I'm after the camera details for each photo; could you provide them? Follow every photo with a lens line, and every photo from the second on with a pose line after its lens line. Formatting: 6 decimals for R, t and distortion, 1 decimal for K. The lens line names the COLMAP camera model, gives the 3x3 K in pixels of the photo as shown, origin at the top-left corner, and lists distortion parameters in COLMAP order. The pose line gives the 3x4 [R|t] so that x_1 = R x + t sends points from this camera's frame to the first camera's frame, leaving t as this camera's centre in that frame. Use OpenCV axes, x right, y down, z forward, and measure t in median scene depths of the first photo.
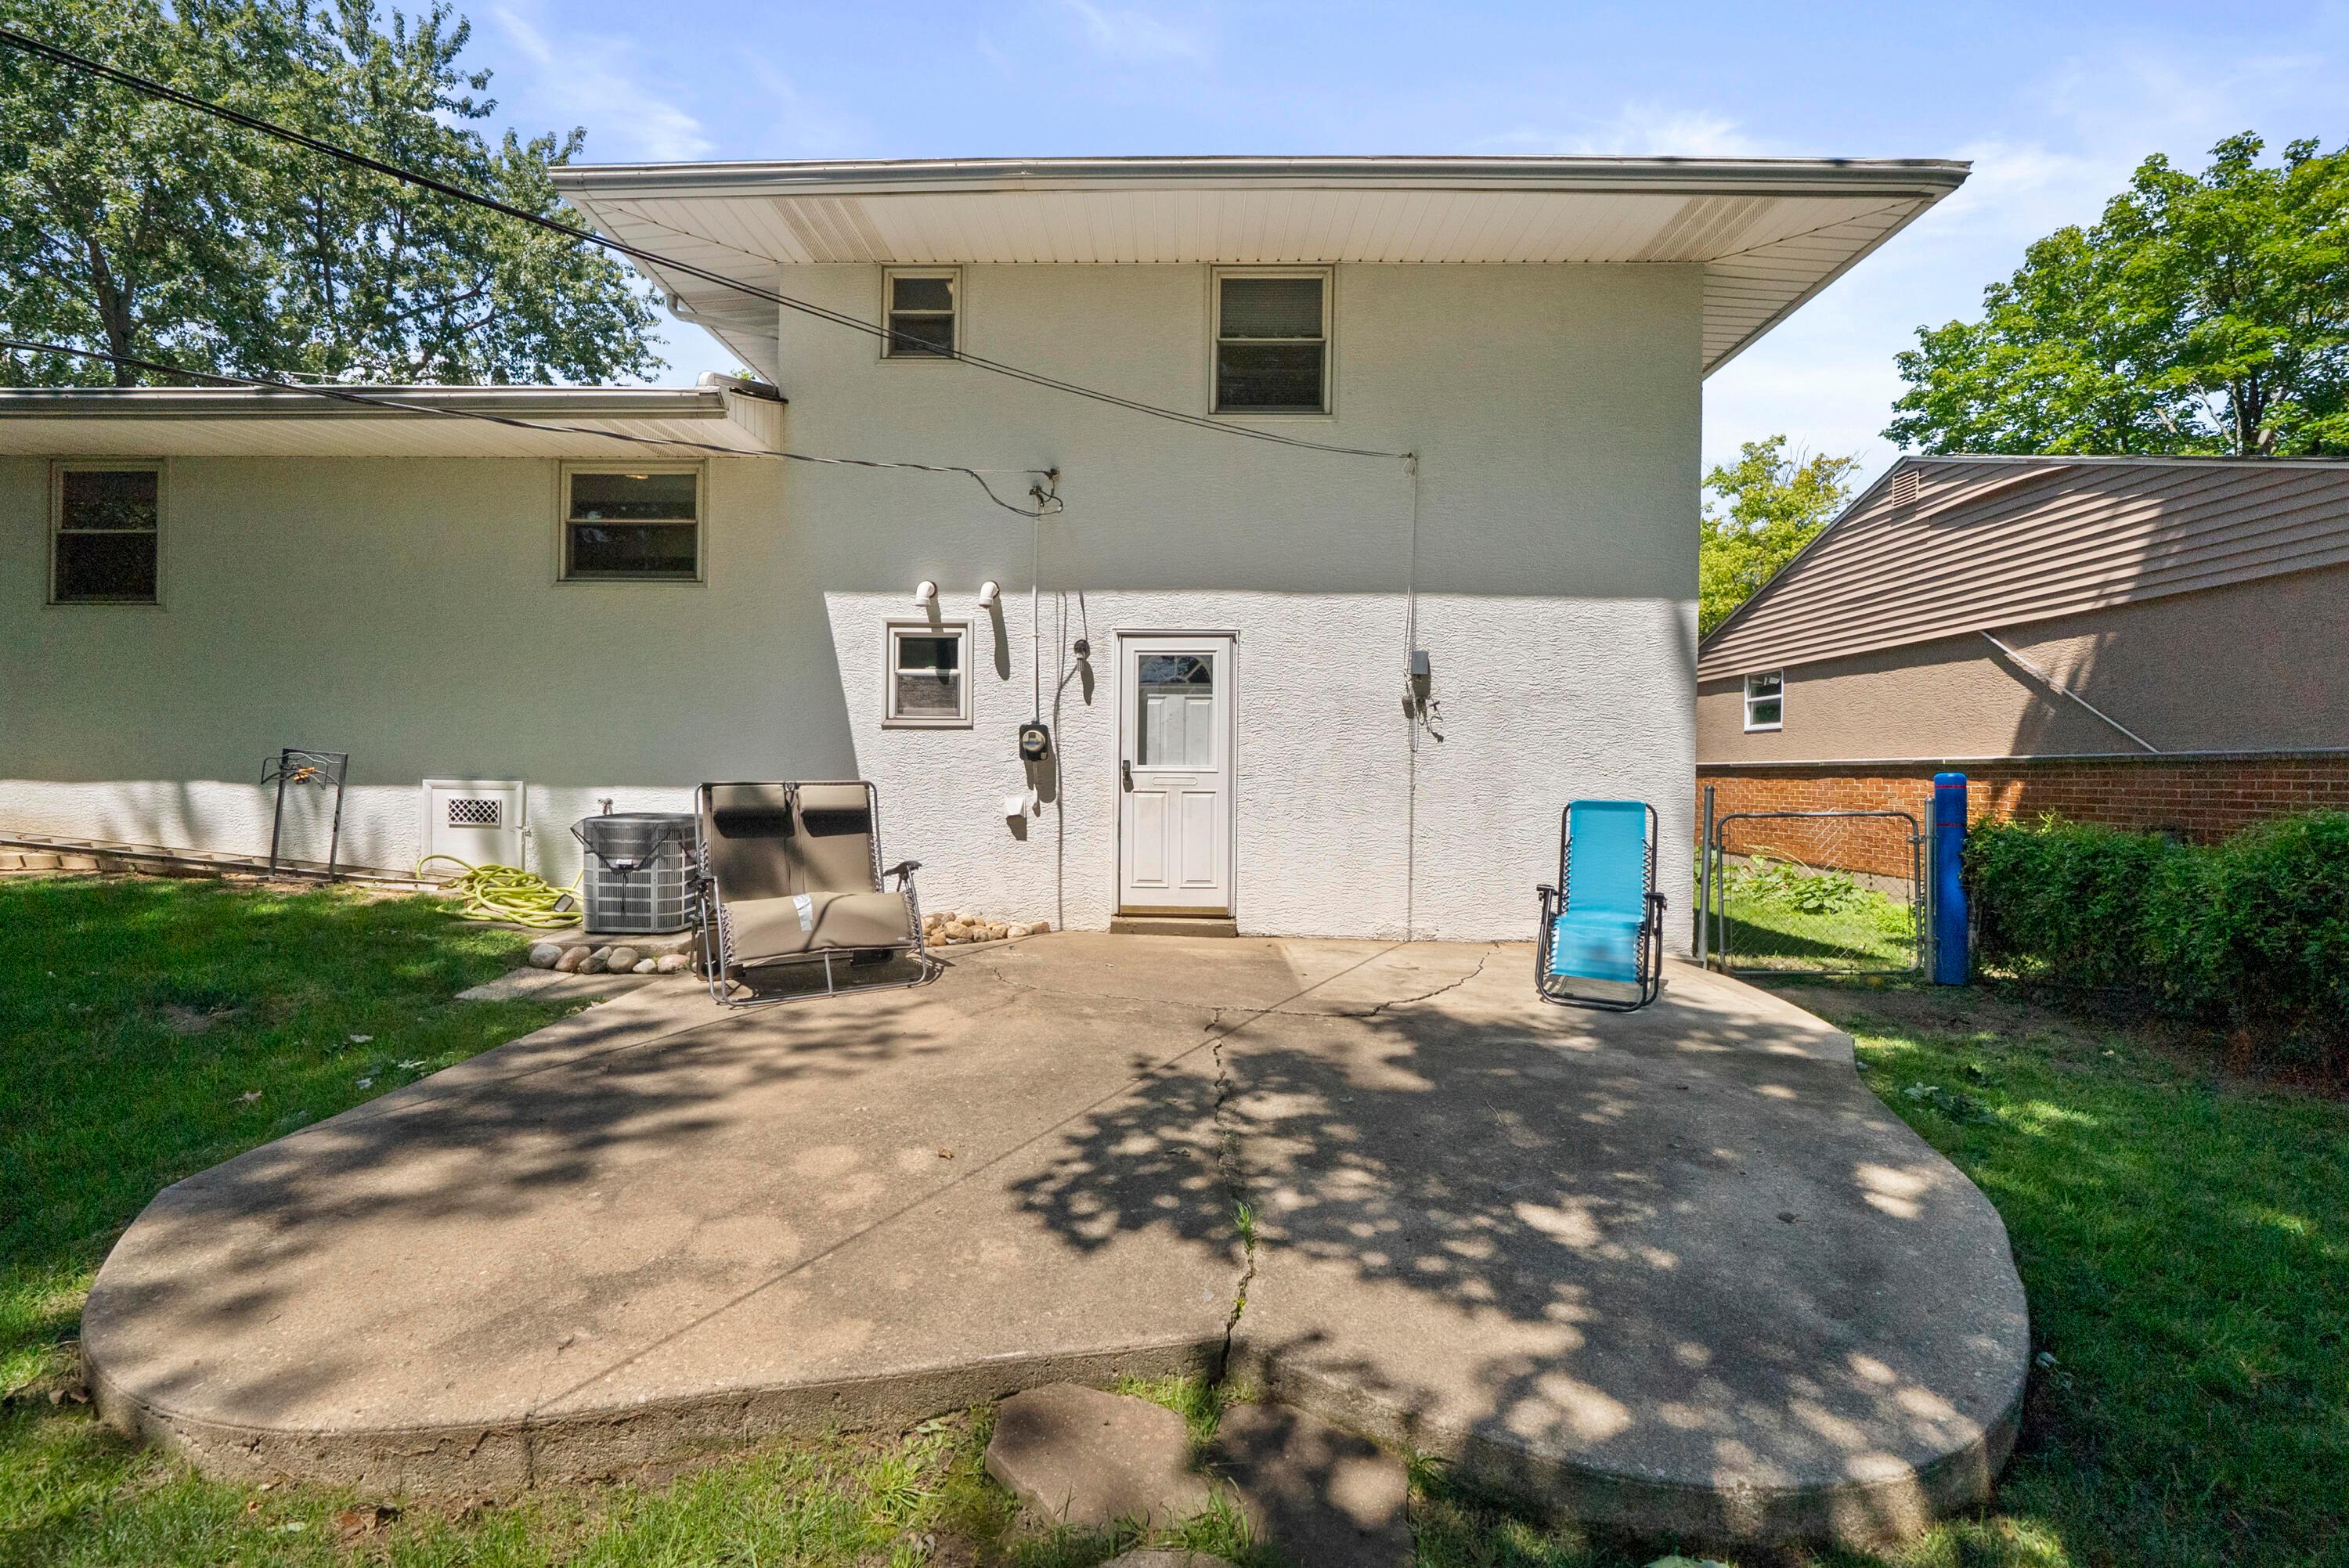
lens RADIAL K [[959.3, 0, 1149.2], [0, 959.3, 773.6], [0, 0, 1]] dist [0.000529, -0.001165]
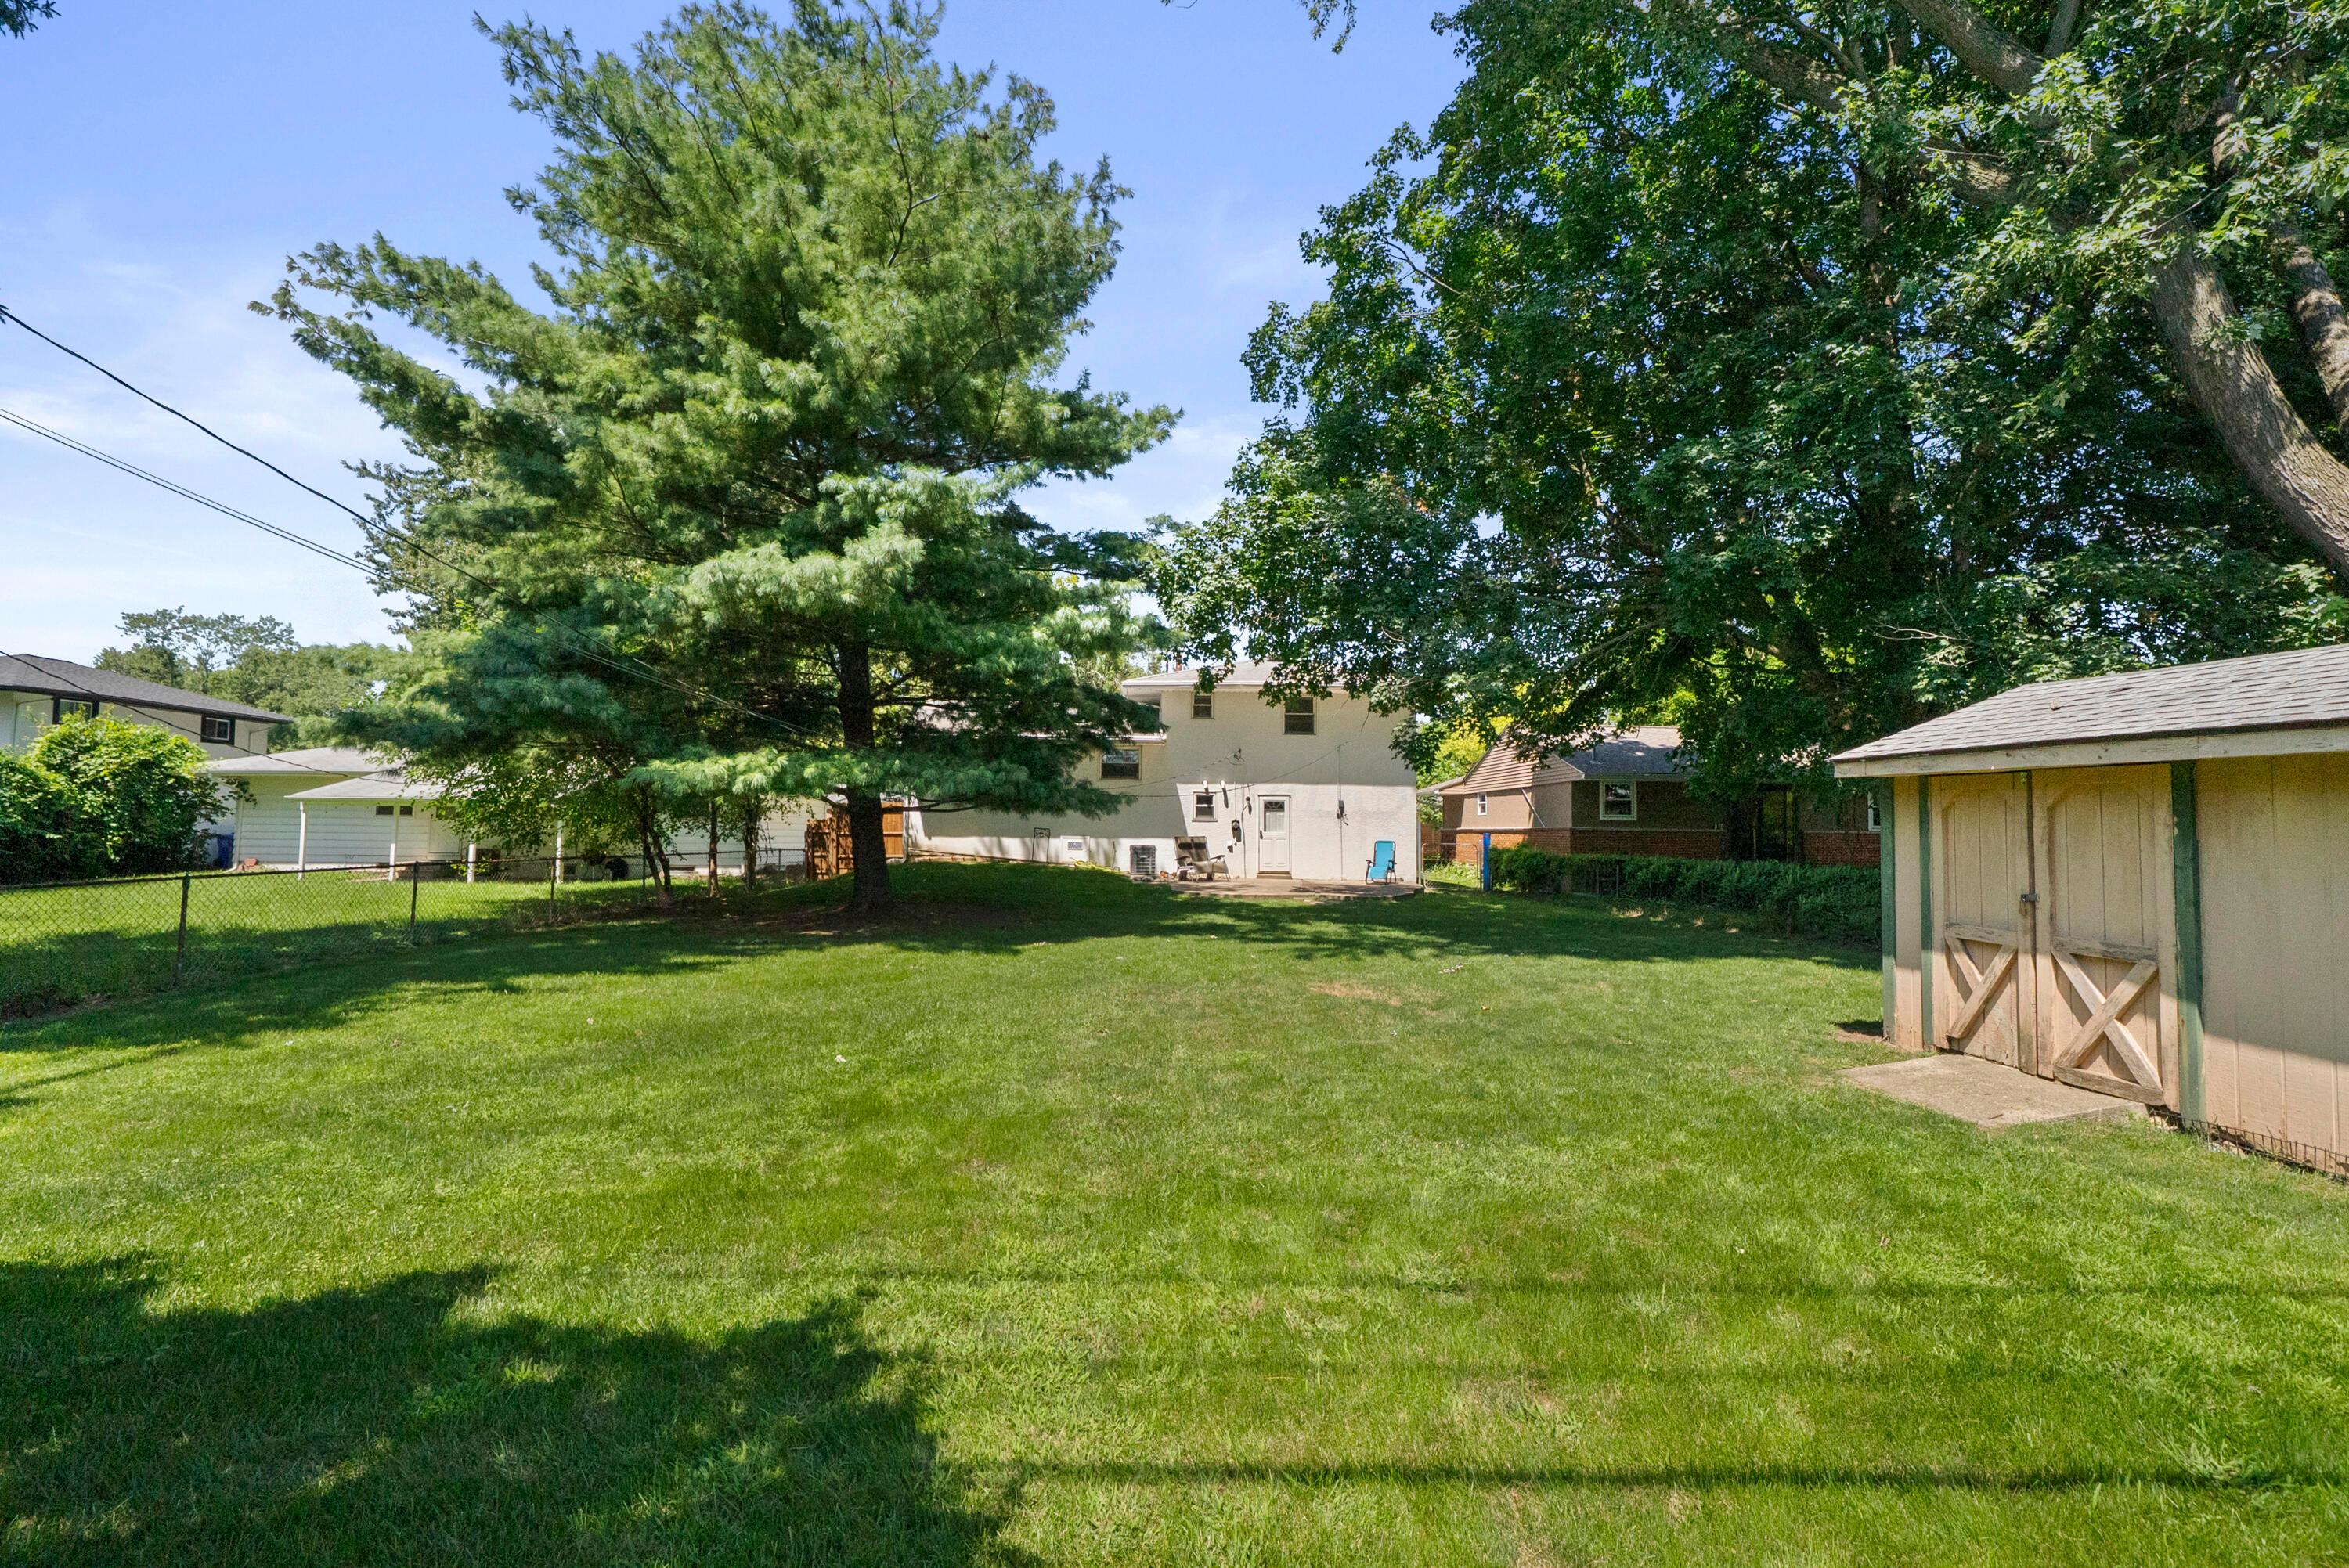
lens RADIAL K [[1001.8, 0, 1168.8], [0, 1001.8, 781.6], [0, 0, 1]] dist [-0.000930, 0.001161]
pose [[0.997748, 0.000664, 0.067071, -0.616425], [0.002433, 0.998934, -0.046090, -0.024169], [-0.067030, 0.046149, 0.996683, -2.709236]]
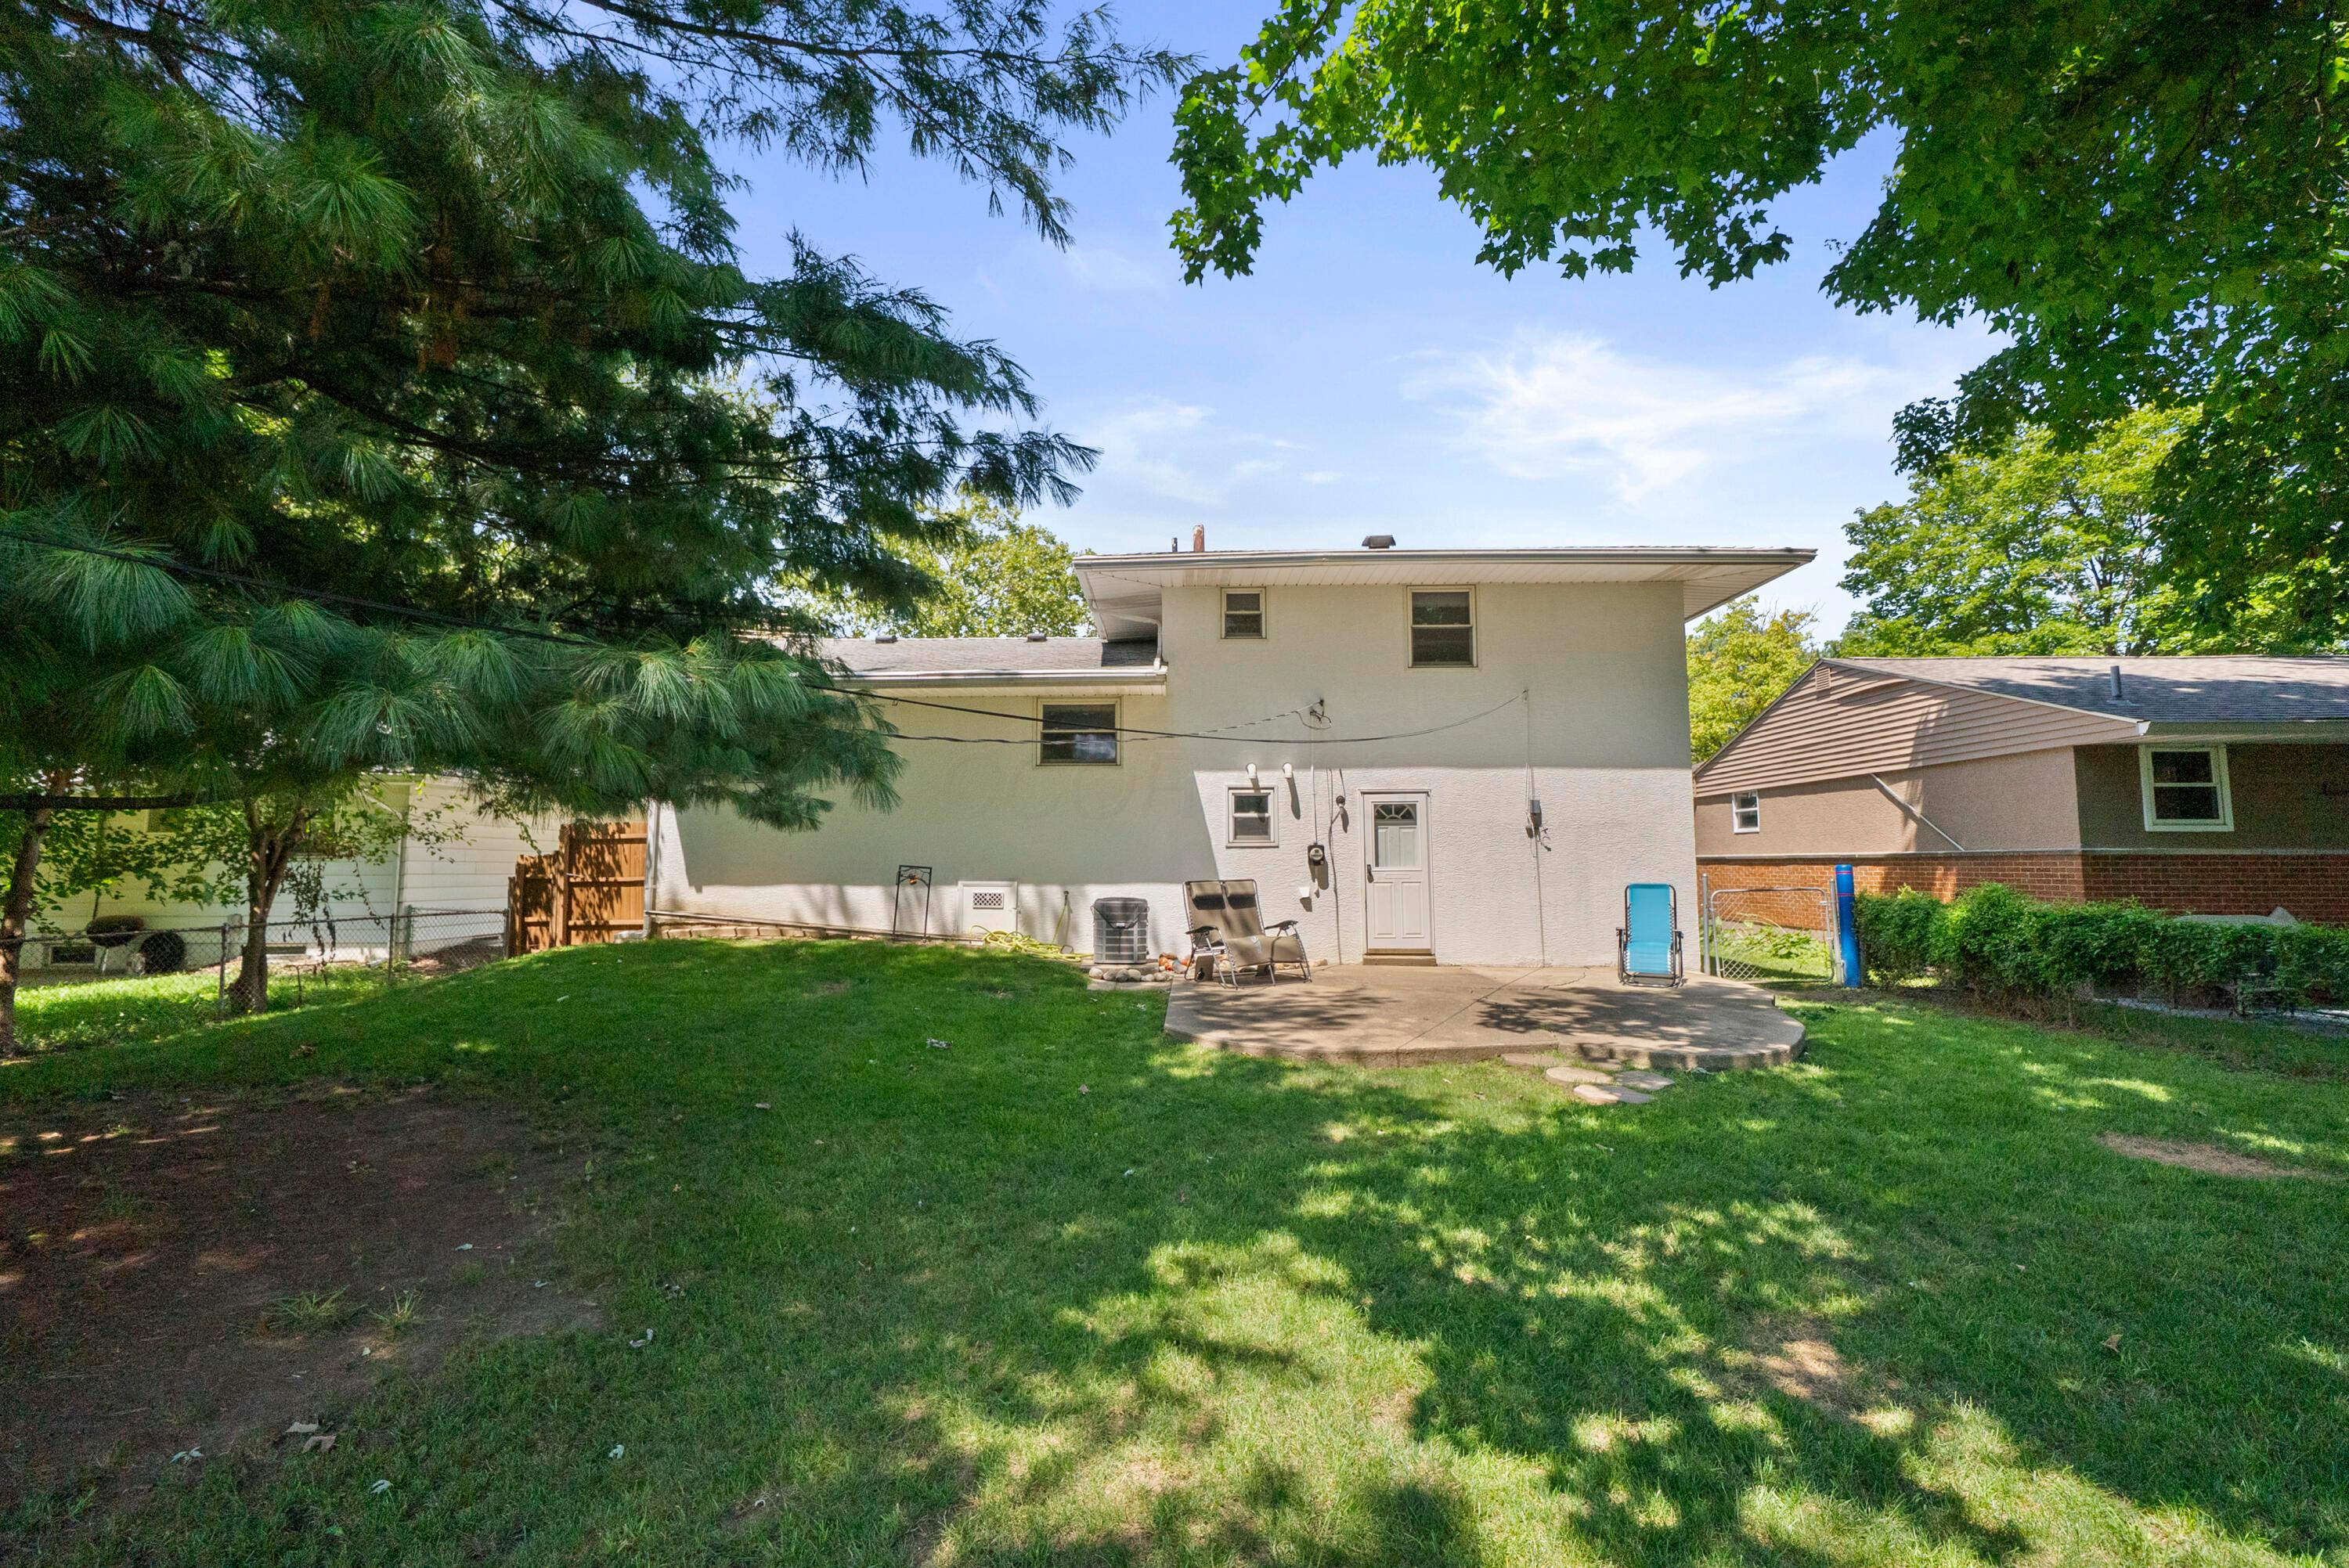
lens RADIAL K [[1001.8, 0, 1145.2], [0, 1001.8, 775.2], [0, 0, 1]] dist [-0.000930, 0.001161]
pose [[0.999889, -0.014709, 0.002396, -0.429615], [0.014863, 0.995997, -0.088147, -0.021239], [-0.001090, 0.088173, 0.996105, -0.820889]]
